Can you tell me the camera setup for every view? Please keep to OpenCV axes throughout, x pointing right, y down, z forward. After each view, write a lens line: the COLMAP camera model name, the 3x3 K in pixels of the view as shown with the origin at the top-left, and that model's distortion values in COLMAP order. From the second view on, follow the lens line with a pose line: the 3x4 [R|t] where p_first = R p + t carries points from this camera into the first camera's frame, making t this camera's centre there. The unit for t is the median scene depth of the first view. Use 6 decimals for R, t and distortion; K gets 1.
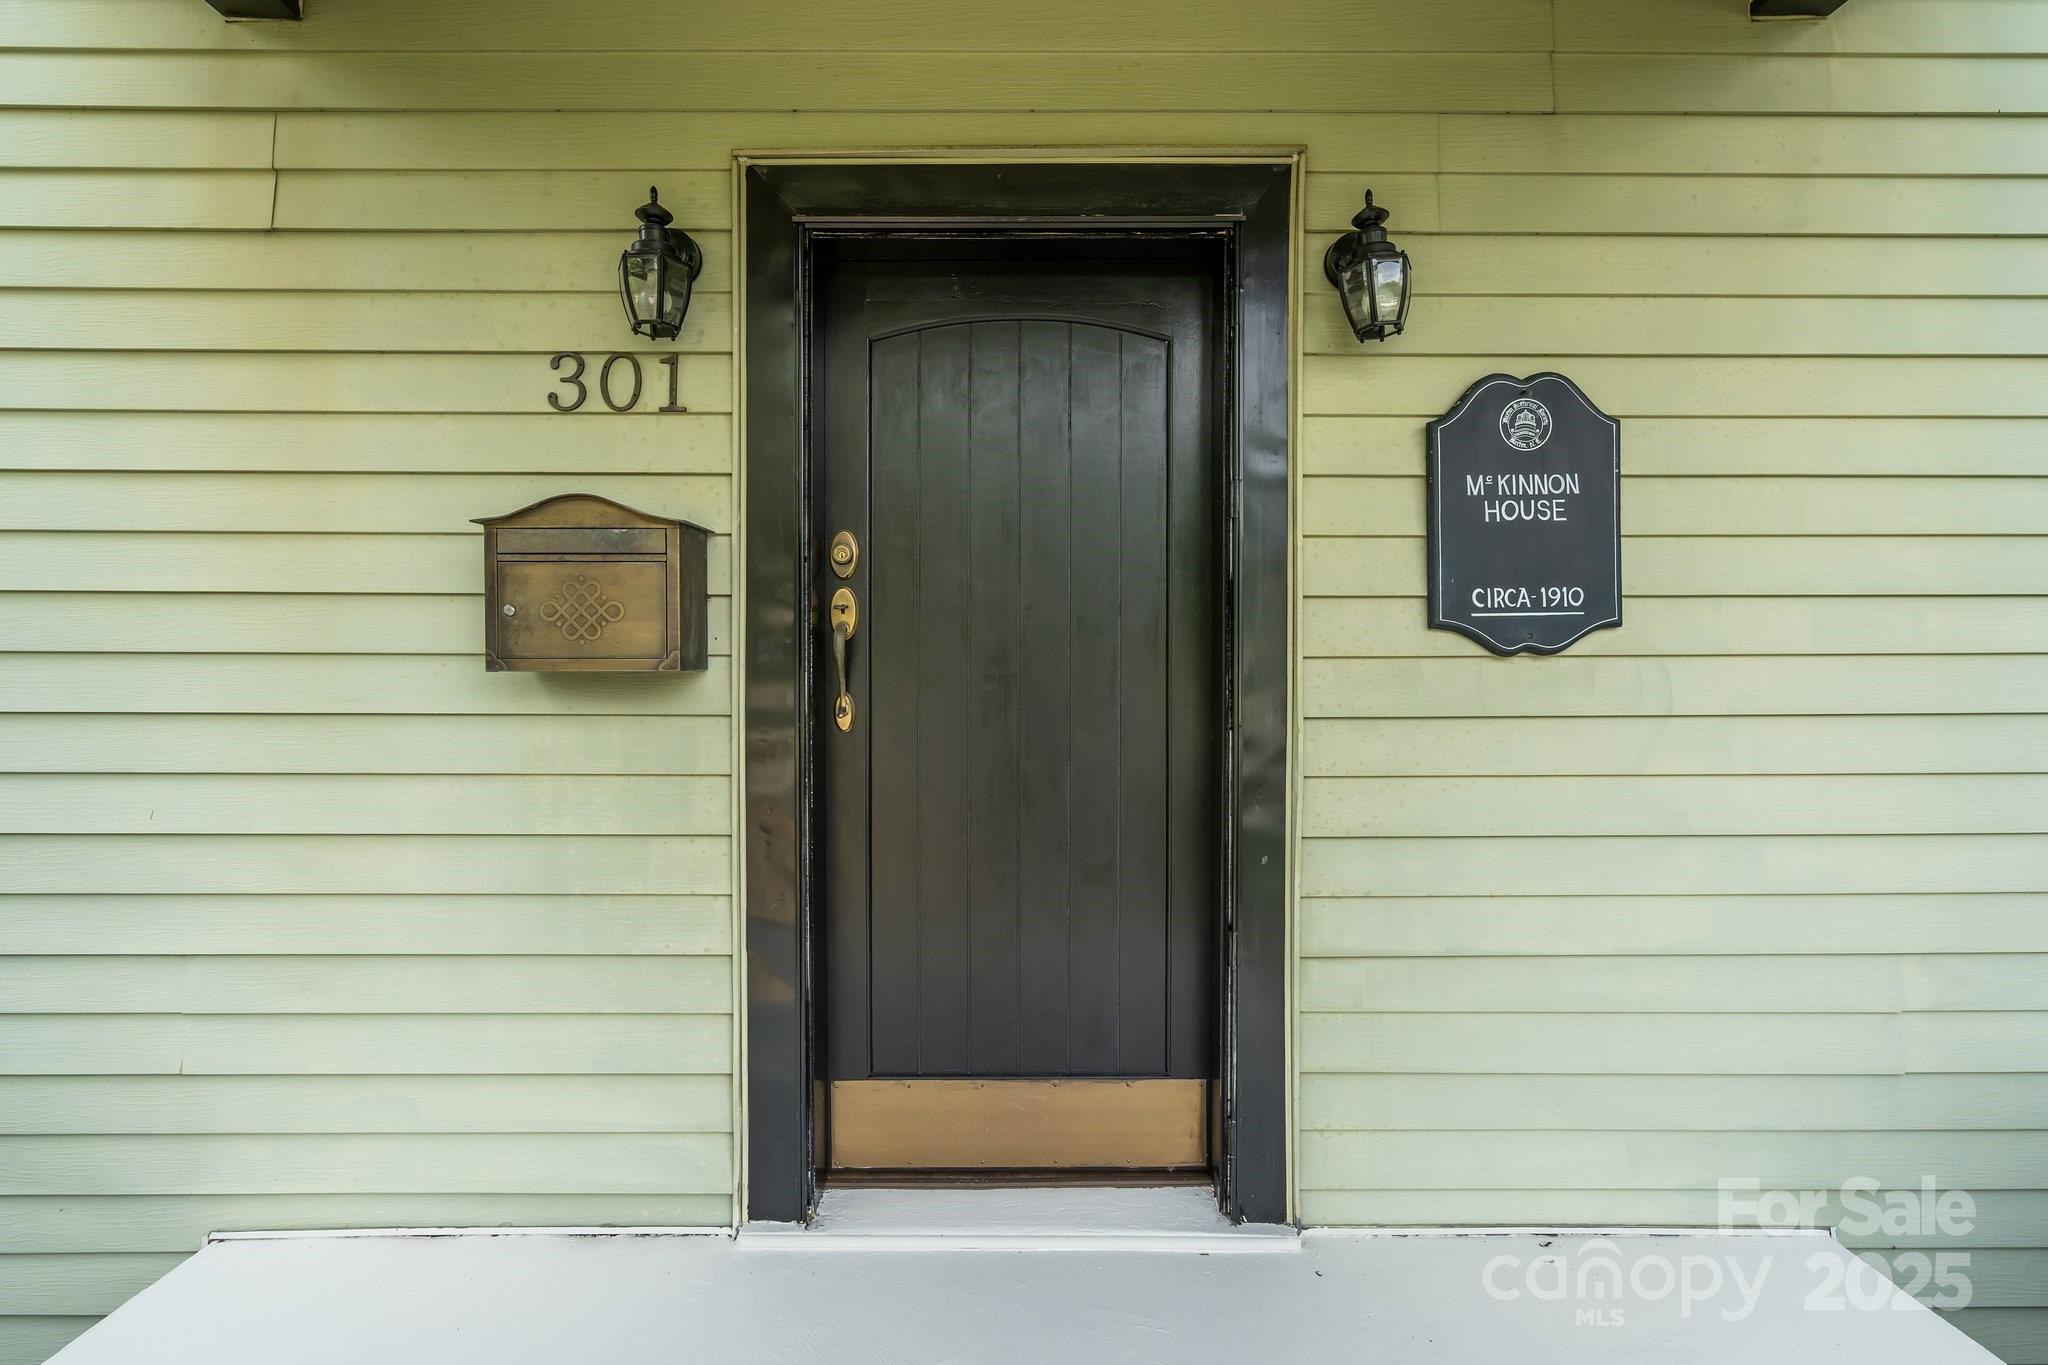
lens RADIAL K [[927.8, 0, 1017.9], [0, 927.8, 653.9], [0, 0, 1]] dist [0.000492, 0.000609]
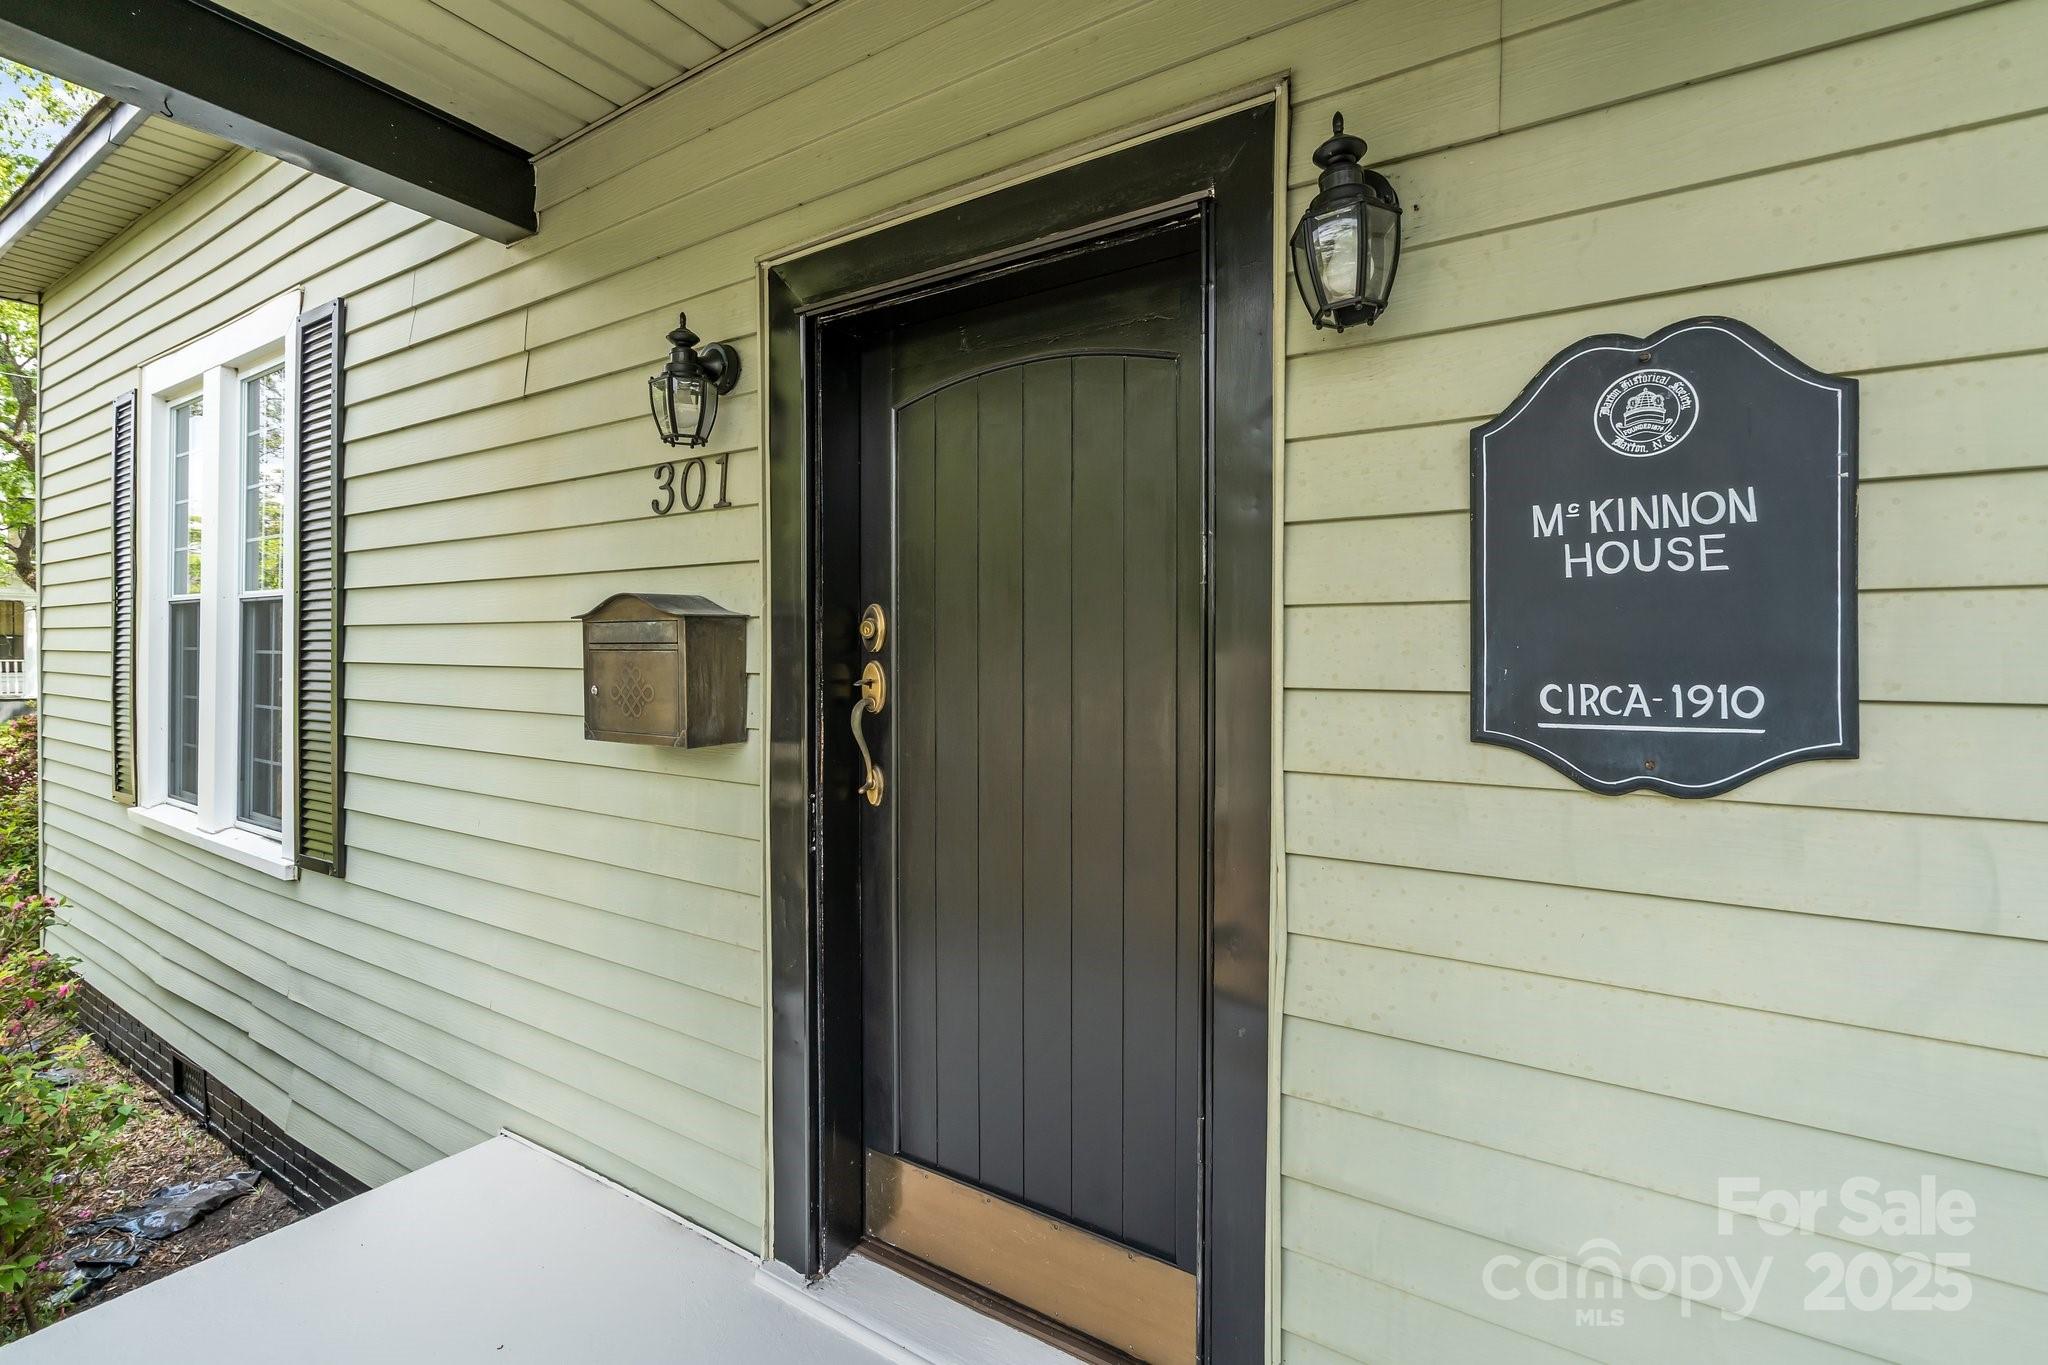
lens RADIAL K [[927.8, 0, 1017.9], [0, 927.8, 653.9], [0, 0, 1]] dist [0.000492, 0.000609]
pose [[0.835059, 0.003719, -0.550148, 0.537509], [0.002288, 0.999945, 0.010233, -0.097781], [0.550156, -0.009804, 0.835005, 0.271334]]
